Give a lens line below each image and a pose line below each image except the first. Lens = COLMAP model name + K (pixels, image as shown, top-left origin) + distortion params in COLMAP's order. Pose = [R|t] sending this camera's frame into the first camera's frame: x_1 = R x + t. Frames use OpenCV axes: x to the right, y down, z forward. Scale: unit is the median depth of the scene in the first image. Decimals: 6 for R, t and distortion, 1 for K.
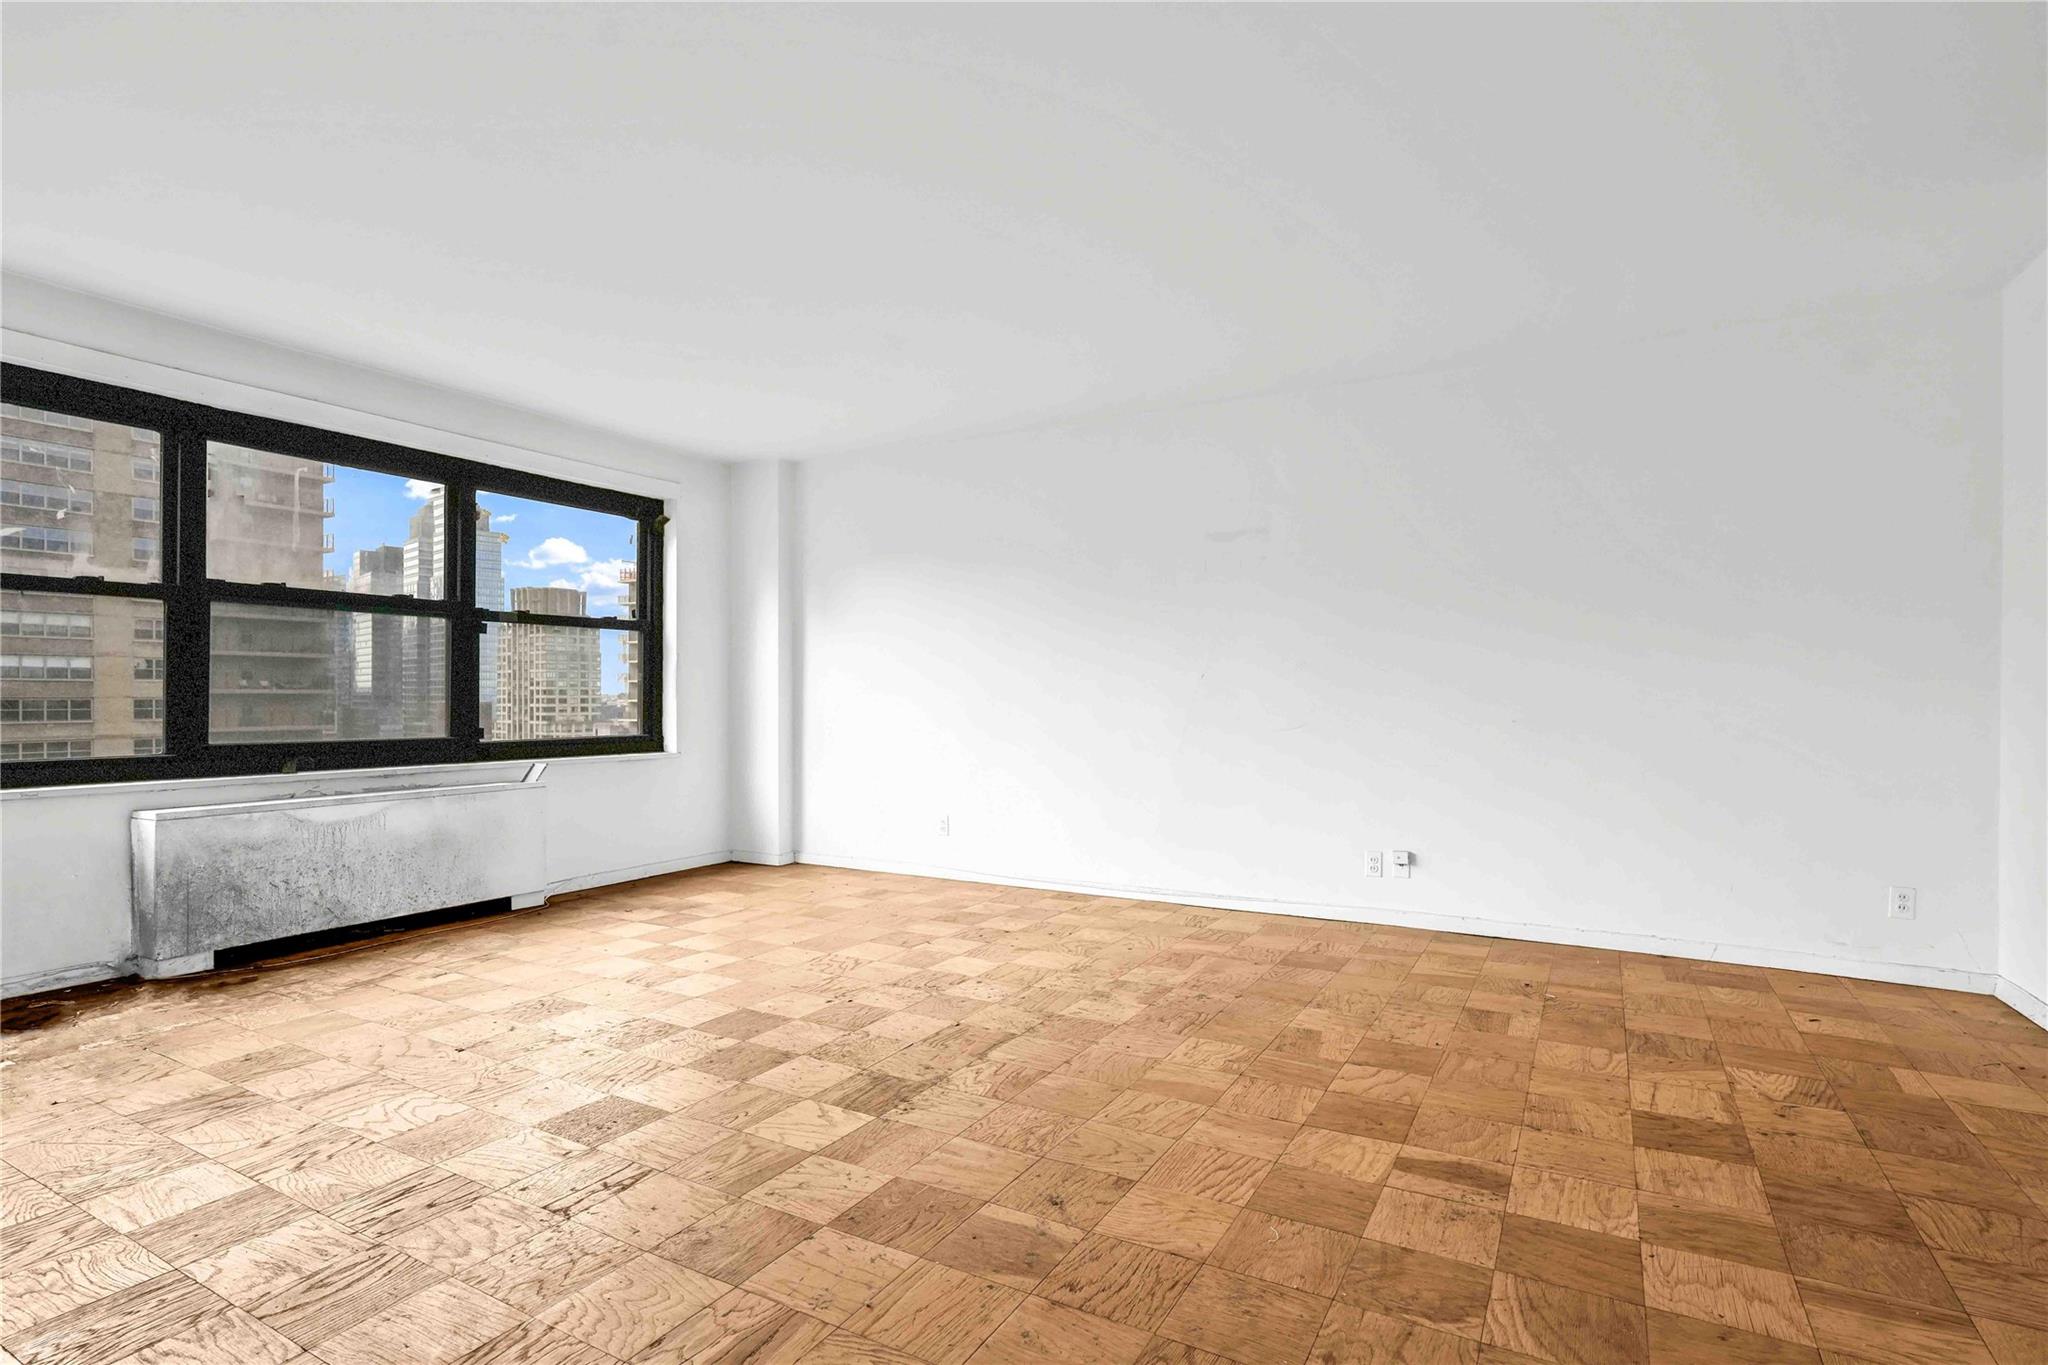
lens RADIAL K [[992.2, 0, 1024.0], [0, 992.2, 682.5], [0, 0, 1]] dist [-0.014321, 0.007830]
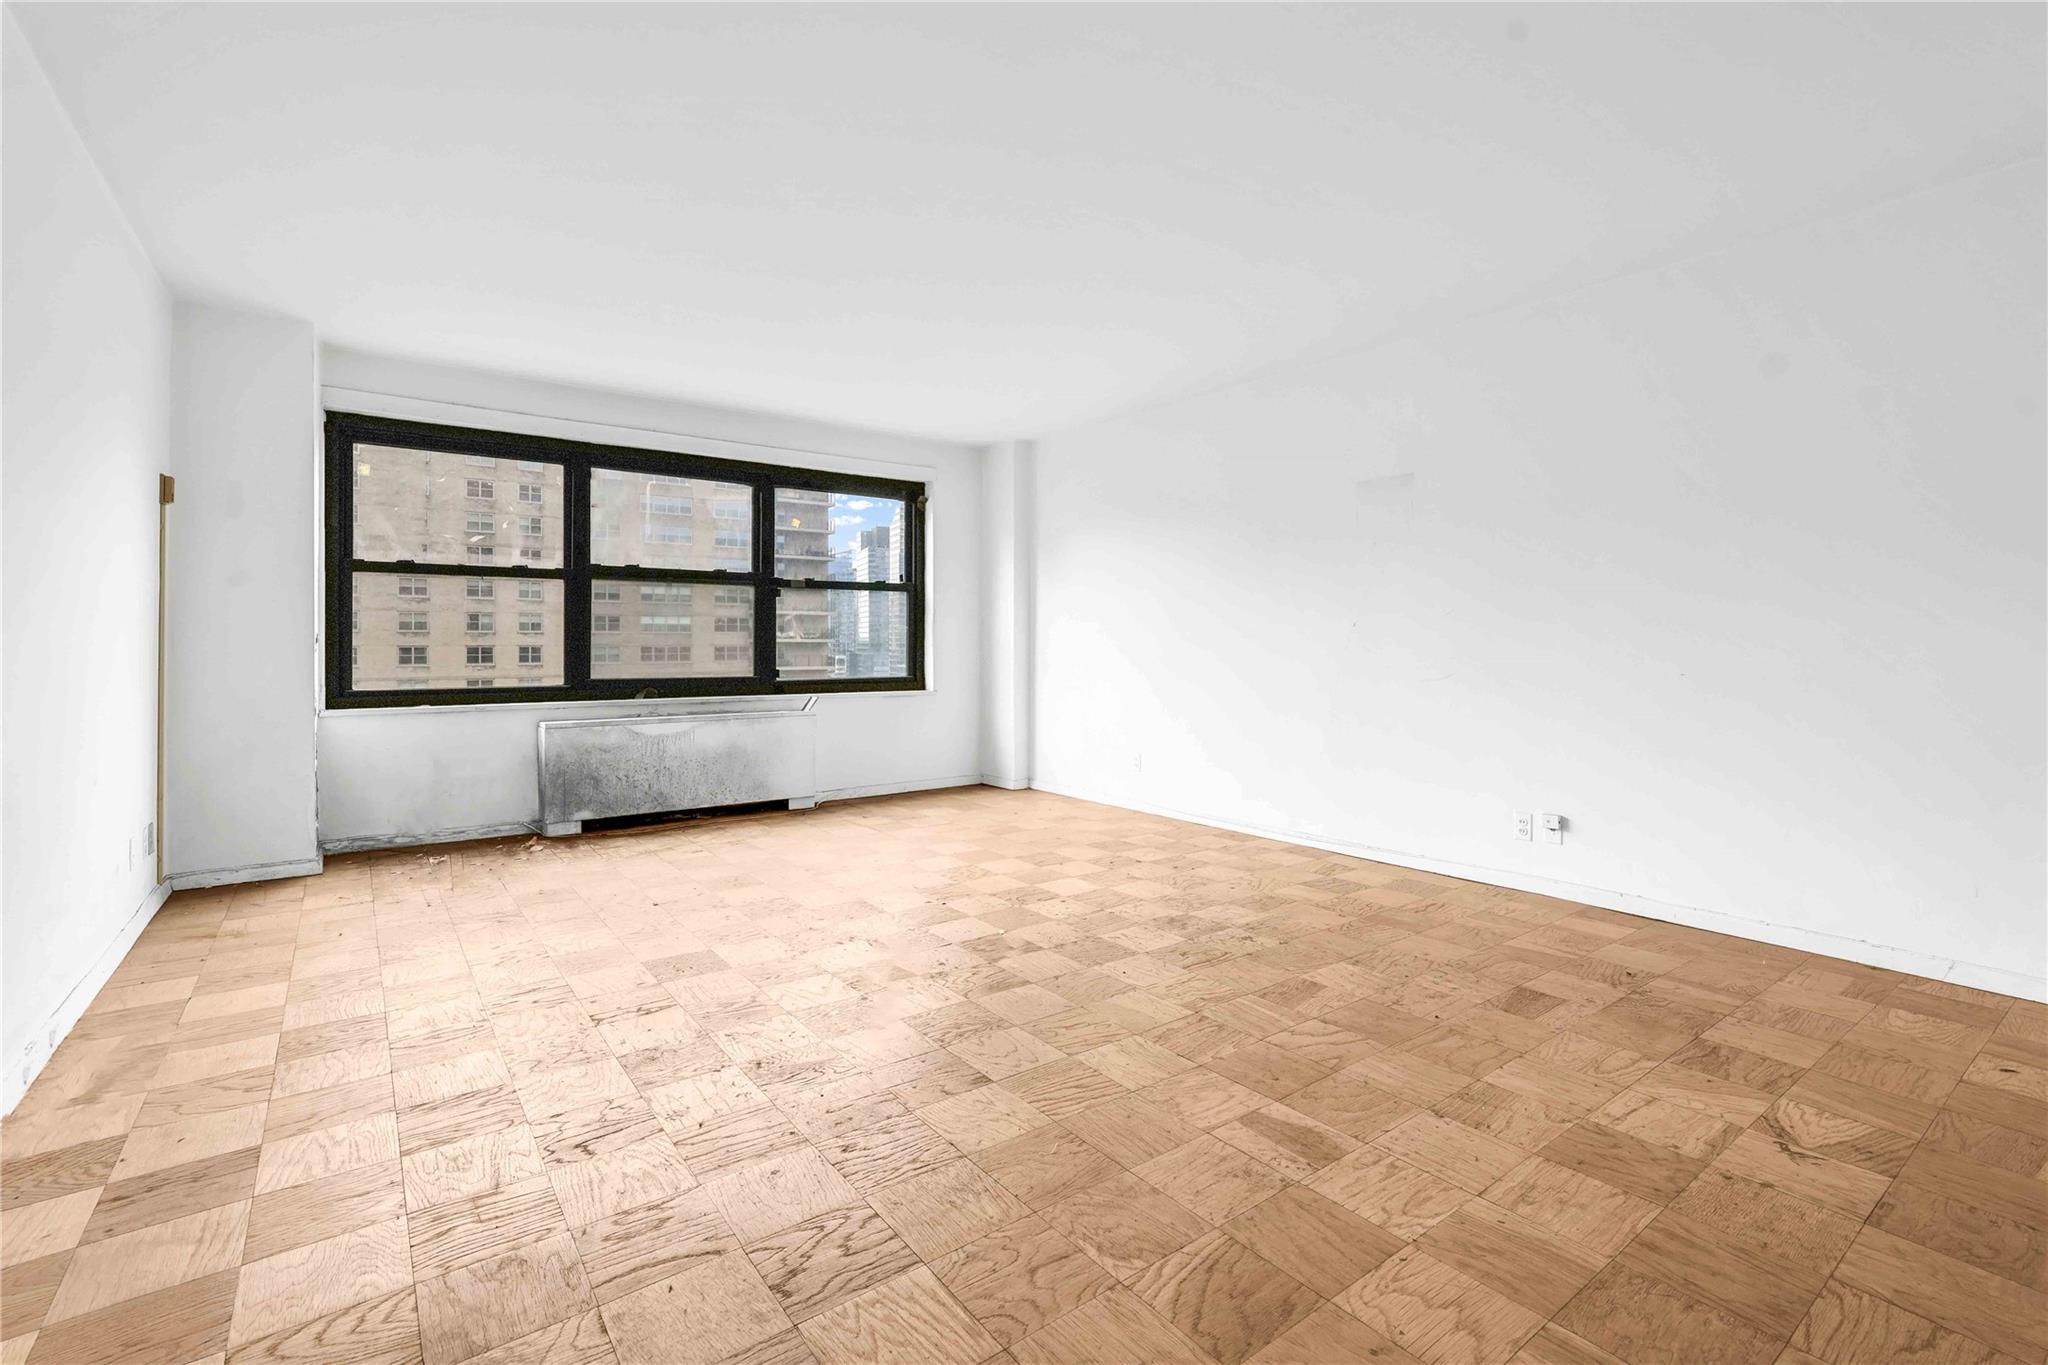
lens RADIAL K [[904.0, 0, 1027.2], [0, 904.0, 632.7], [0, 0, 1]] dist [-0.015542, 0.007417]
pose [[0.918136, -0.004217, -0.396243, 0.291497], [0.004685, 0.999989, 0.000212, -0.001422], [0.396237, -0.002051, 0.918146, 0.043323]]
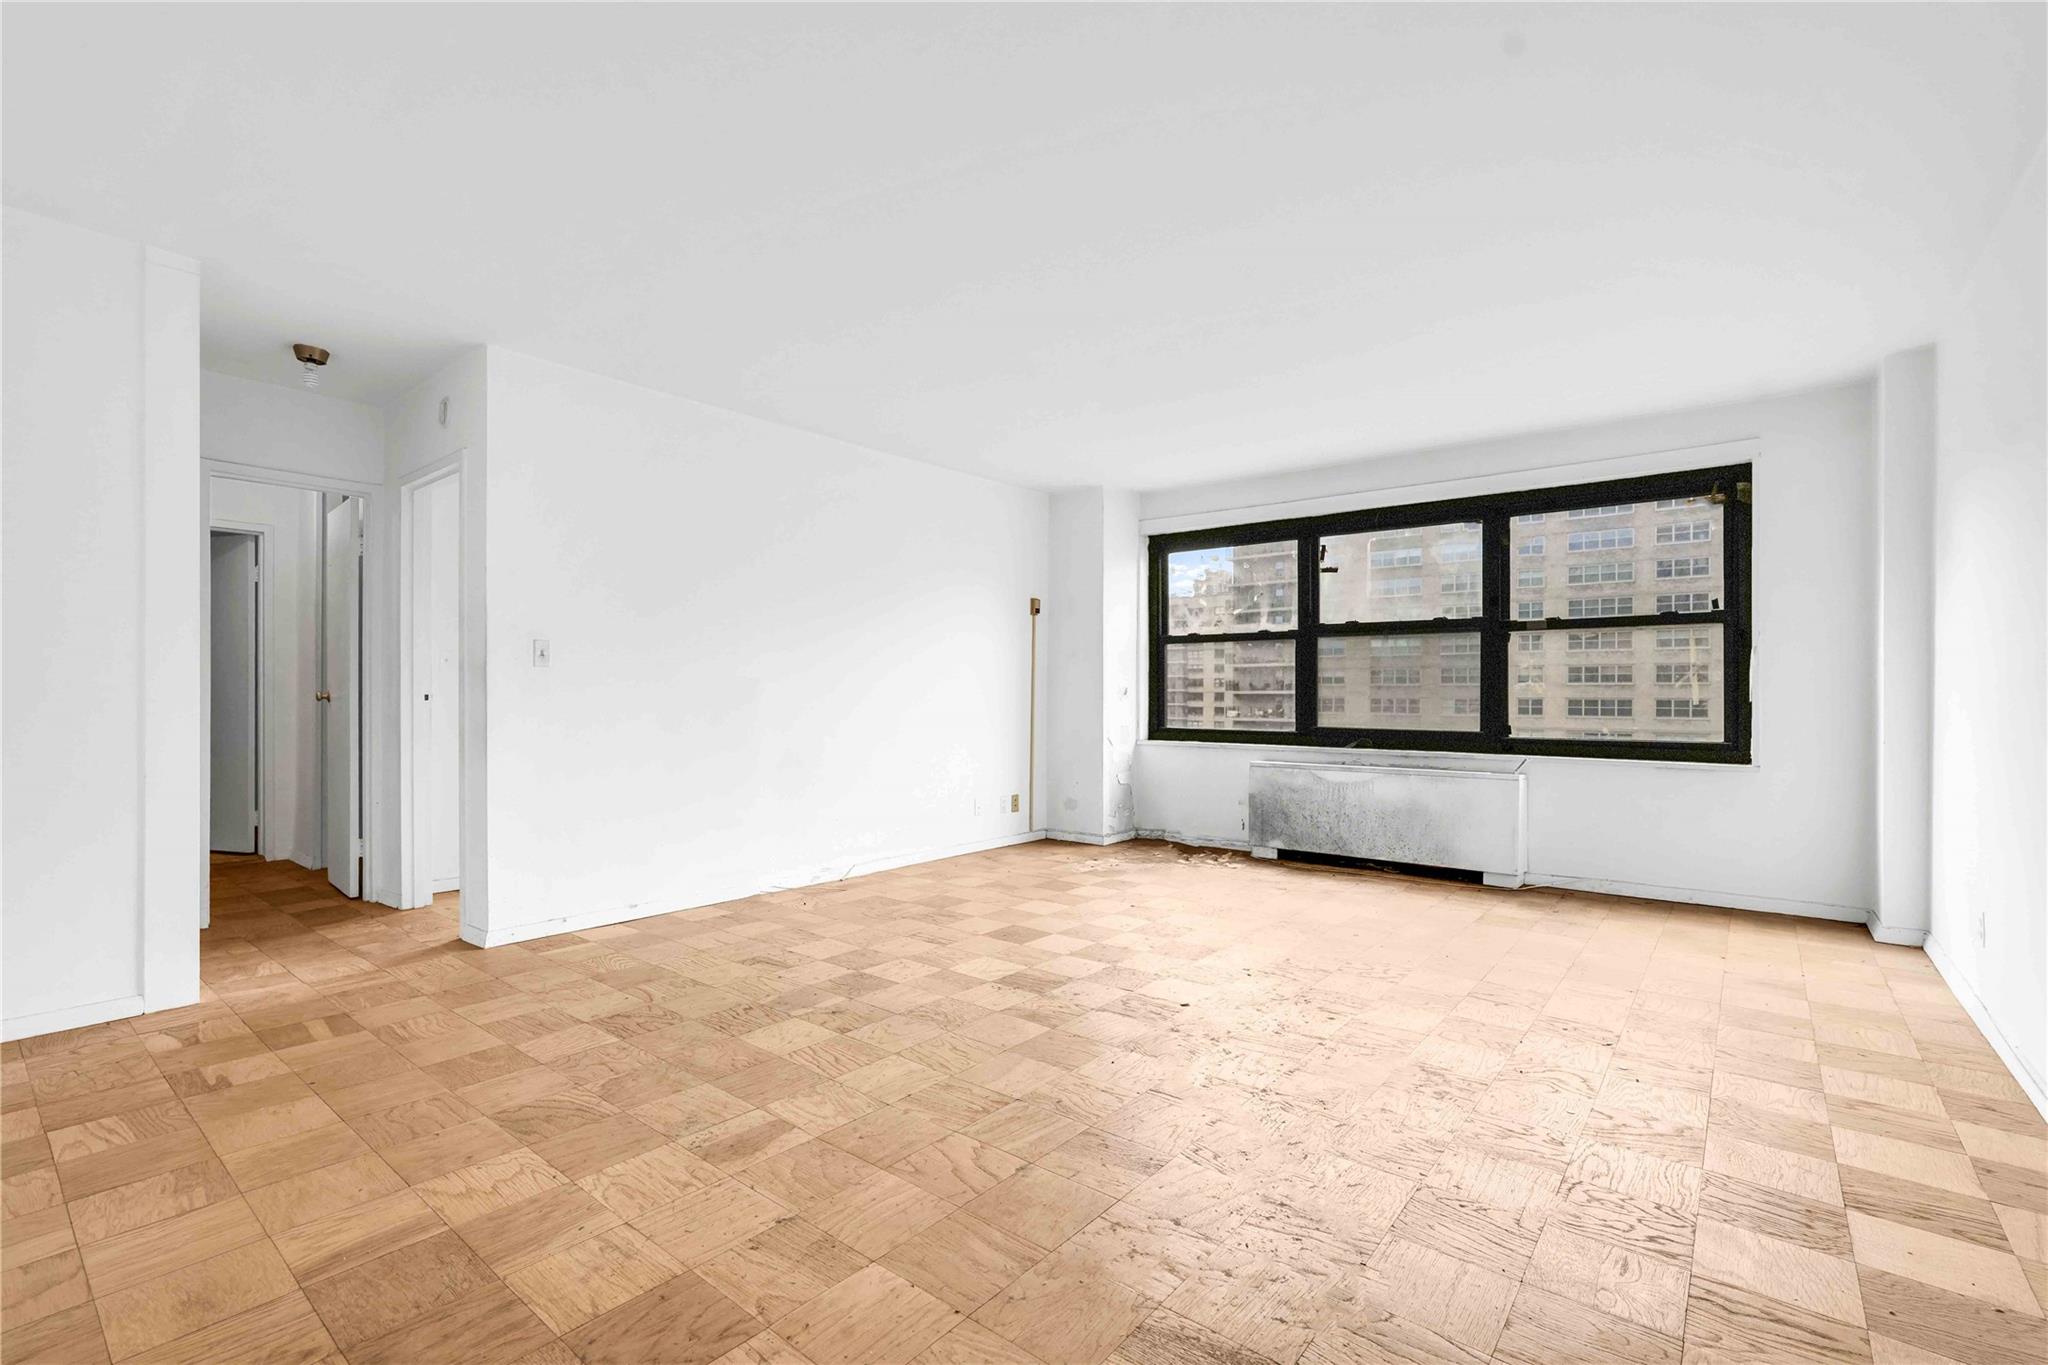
lens RADIAL K [[897.8, 0, 1022.6], [0, 897.8, 696.2], [0, 0, 1]] dist [-0.012369, 0.007694]
pose [[-0.151644, 0.001427, -0.988434, 0.717442], [0.011073, 0.999939, -0.000255, 0.008327], [0.988373, -0.010984, -0.151650, 0.769849]]
